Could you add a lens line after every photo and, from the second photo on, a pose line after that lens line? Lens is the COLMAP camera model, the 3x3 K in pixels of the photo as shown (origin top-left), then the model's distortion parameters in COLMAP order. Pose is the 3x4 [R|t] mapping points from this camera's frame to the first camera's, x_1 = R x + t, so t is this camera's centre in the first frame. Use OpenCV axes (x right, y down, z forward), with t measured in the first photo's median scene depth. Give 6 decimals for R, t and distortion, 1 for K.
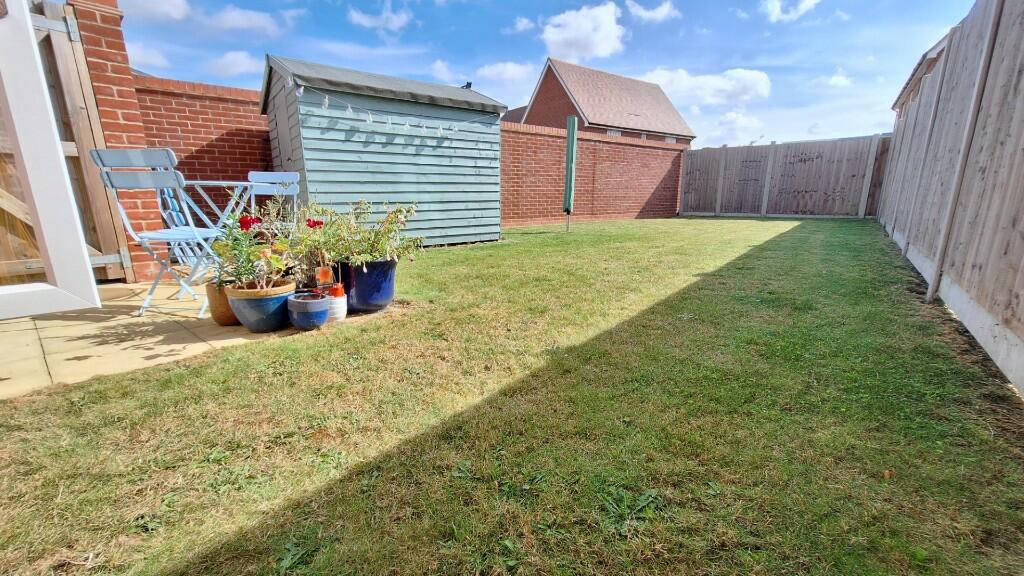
lens RADIAL K [[407.8, 0, 512.1], [0, 407.8, 287.3], [0, 0, 1]] dist [-0.003988, -0.000090]
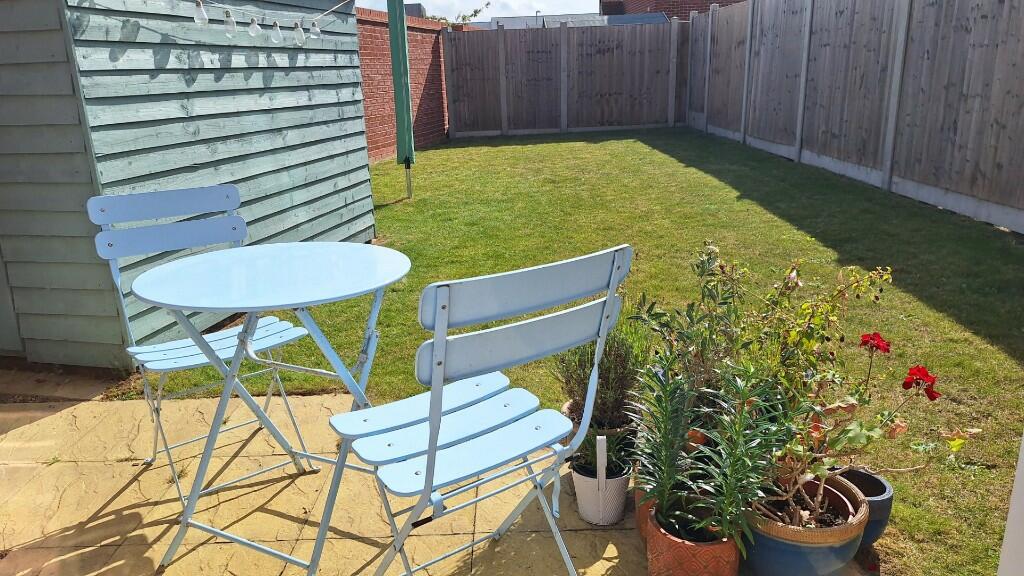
lens RADIAL K [[717.4, 0, 512.0], [0, 717.4, 286.5], [0, 0, 1]] dist [0.006815, -0.001002]
pose [[0.767907, -0.206060, 0.606513, -0.525541], [0.172852, 0.978380, 0.113553, -0.149709], [-0.616799, 0.017639, 0.786923, 0.206443]]
